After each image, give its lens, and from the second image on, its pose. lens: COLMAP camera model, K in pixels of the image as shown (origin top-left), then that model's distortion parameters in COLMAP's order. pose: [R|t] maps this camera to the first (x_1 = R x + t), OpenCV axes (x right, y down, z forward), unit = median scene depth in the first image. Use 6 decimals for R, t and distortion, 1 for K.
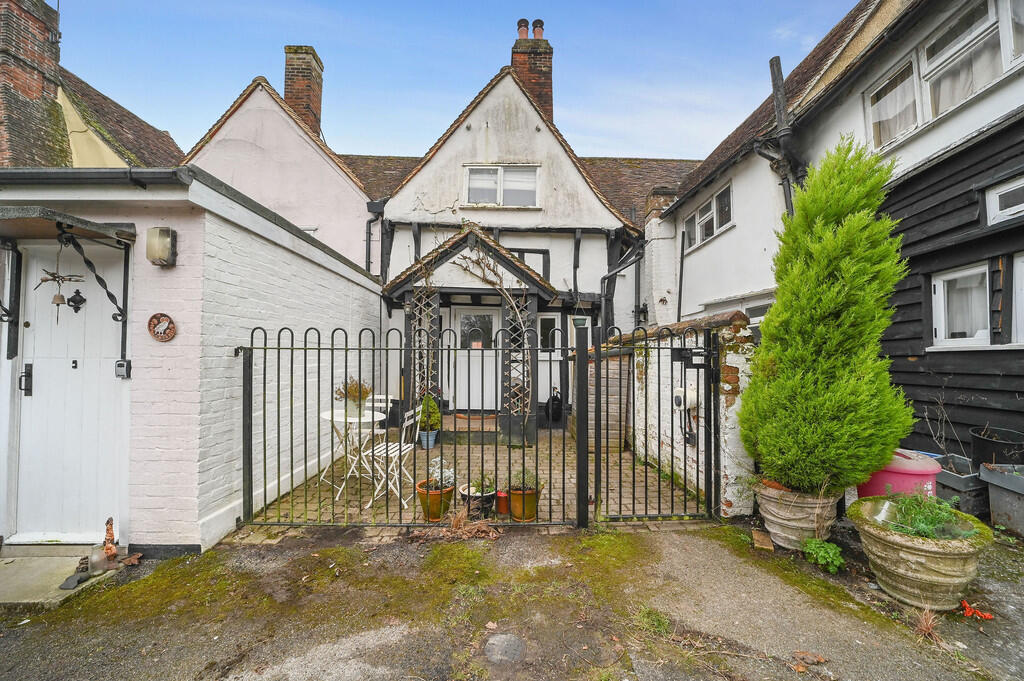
lens RADIAL K [[400.6, 0, 510.4], [0, 400.6, 352.2], [0, 0, 1]] dist [-0.030691, 0.005317]
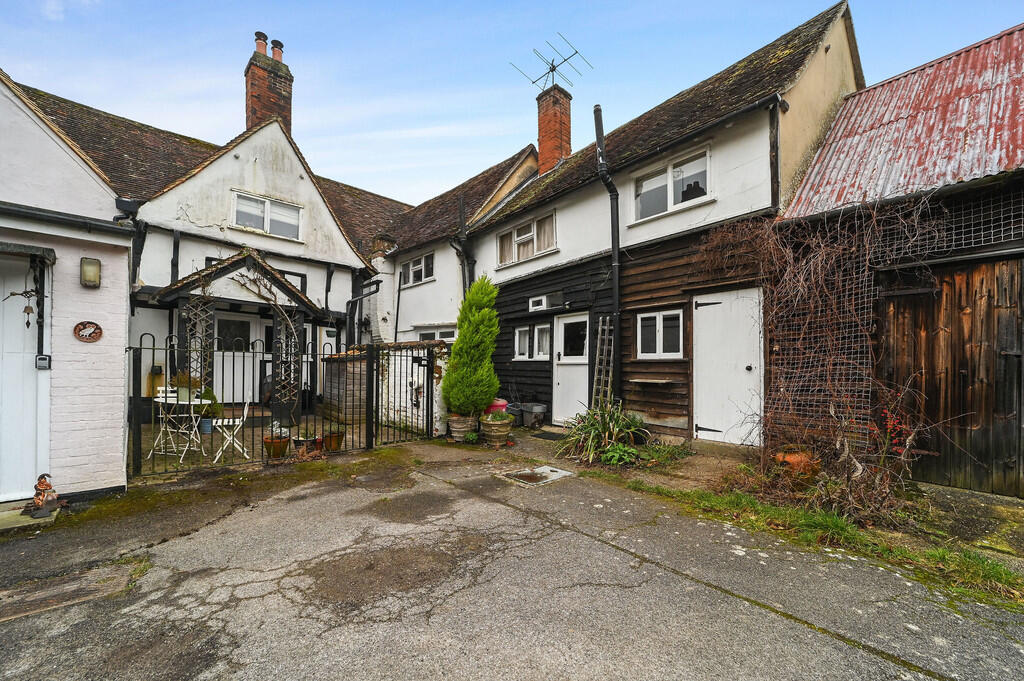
lens RADIAL K [[400.6, 0, 510.4], [0, 400.6, 352.2], [0, 0, 1]] dist [-0.030691, 0.005317]
pose [[0.737020, 0.033956, 0.675017, -0.342326], [-0.027787, 0.999415, -0.019935, -0.002916], [-0.675299, -0.004064, 0.737533, -0.470893]]
